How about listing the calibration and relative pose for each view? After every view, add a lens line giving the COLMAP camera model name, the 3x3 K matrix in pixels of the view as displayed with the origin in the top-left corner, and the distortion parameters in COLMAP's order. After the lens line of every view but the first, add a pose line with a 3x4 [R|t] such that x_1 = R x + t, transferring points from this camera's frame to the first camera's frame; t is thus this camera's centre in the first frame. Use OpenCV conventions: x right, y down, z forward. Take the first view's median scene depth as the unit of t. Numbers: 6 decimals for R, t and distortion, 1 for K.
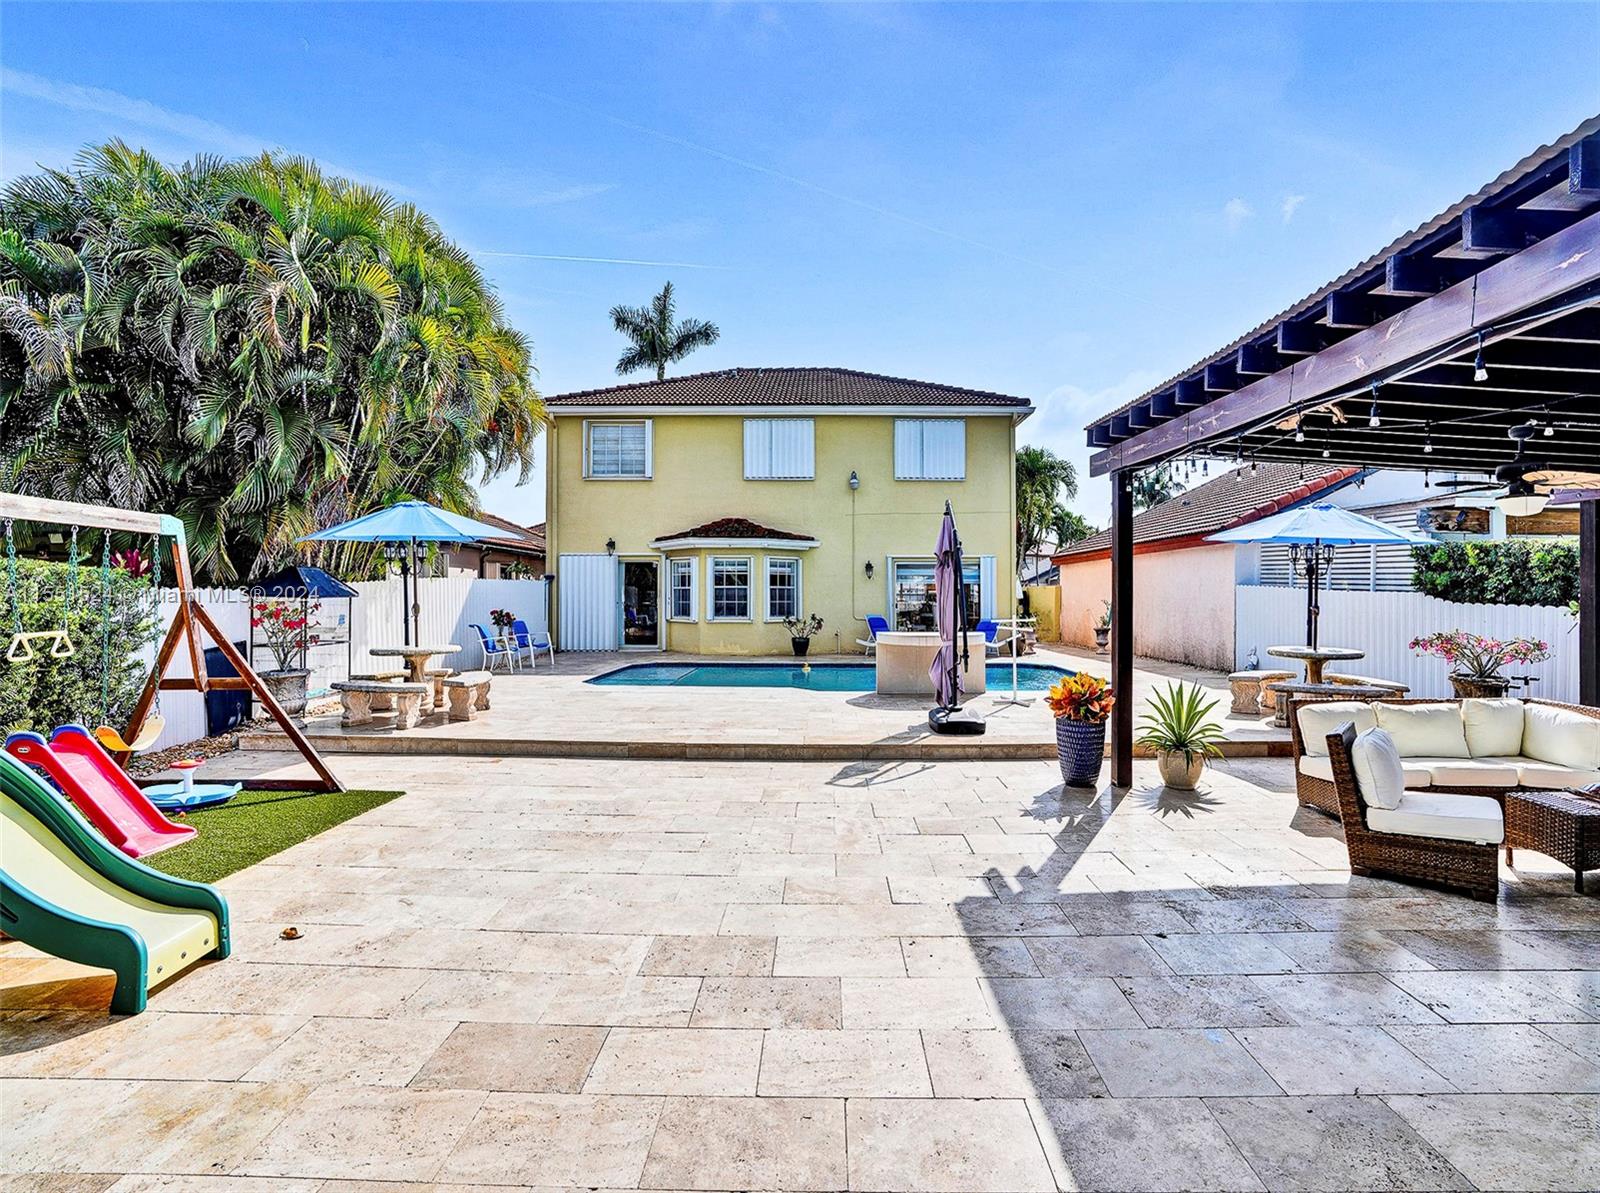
lens RADIAL K [[759.2, 0, 804.8], [0, 759.2, 603.3], [0, 0, 1]] dist [0.000549, 0.000064]
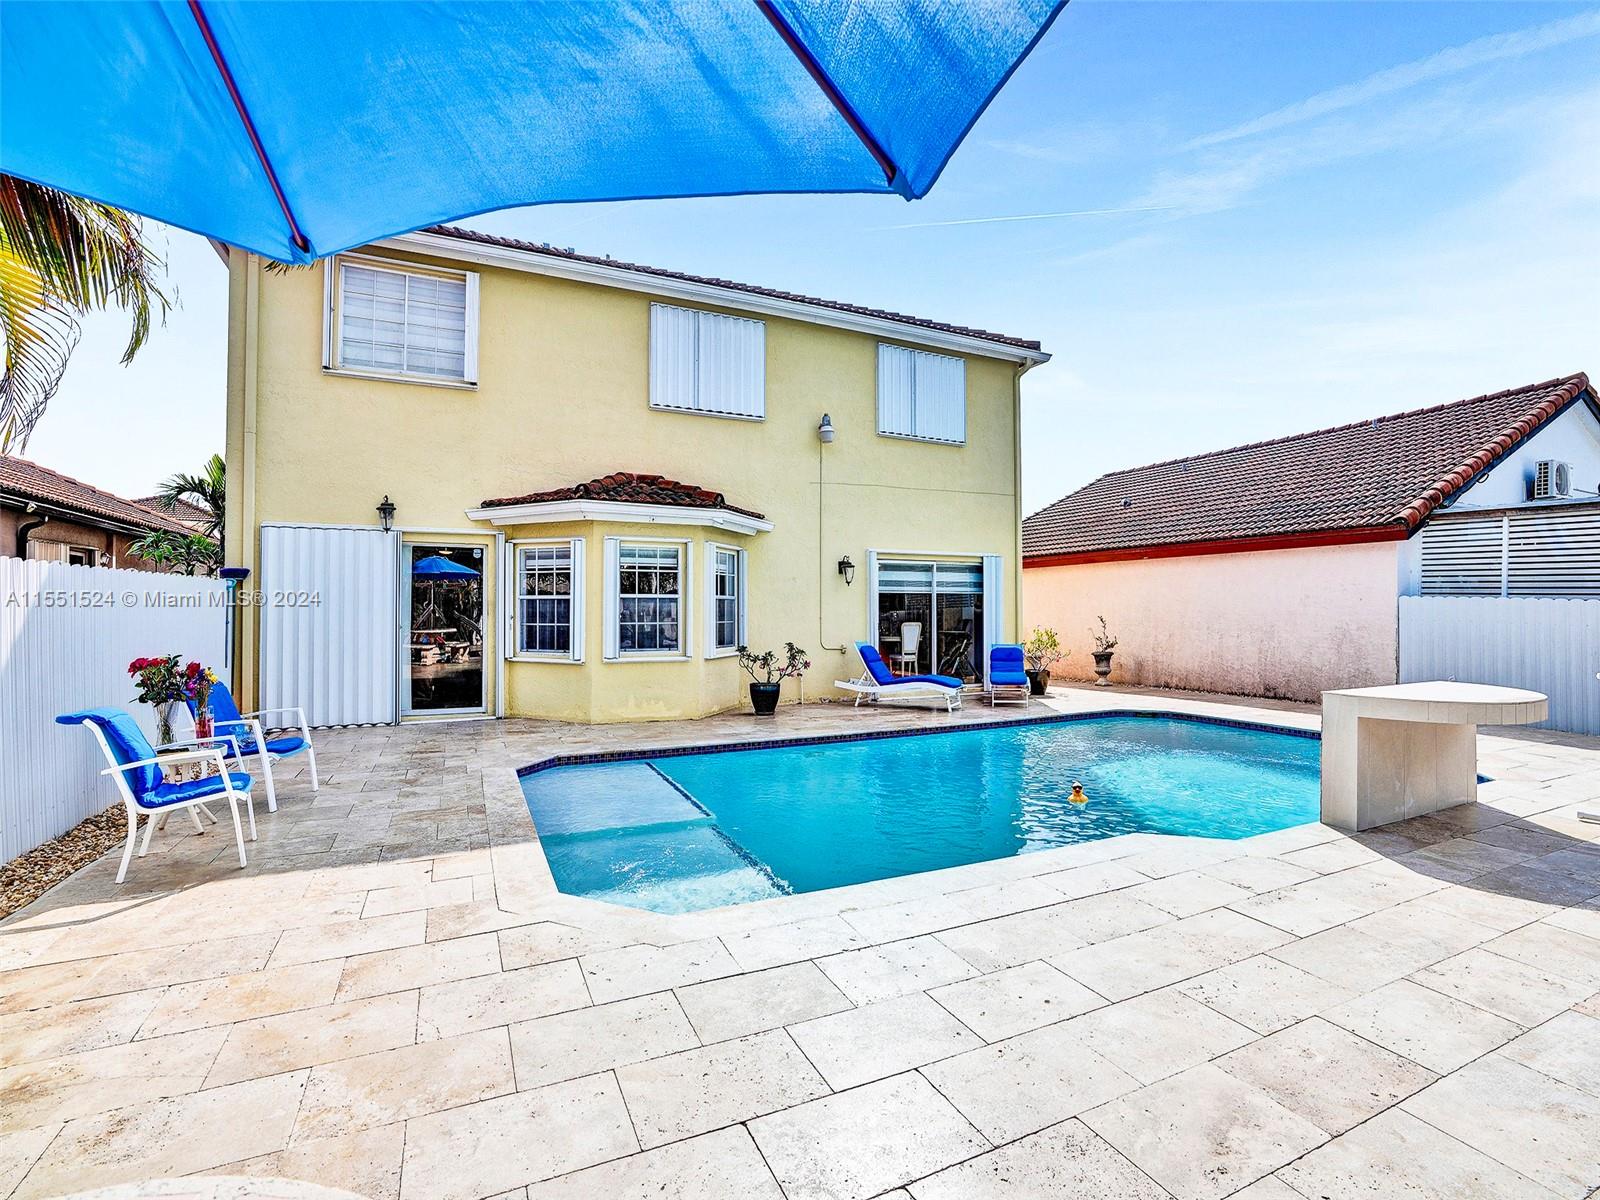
lens RADIAL K [[755.8, 0, 796.9], [0, 755.8, 595.1], [0, 0, 1]] dist [-0.005541, -0.000109]
pose [[0.904248, 0.006178, 0.426963, -0.224654], [0.007244, 0.999530, -0.029804, -0.004876], [-0.426947, 0.030043, 0.903778, 0.449003]]
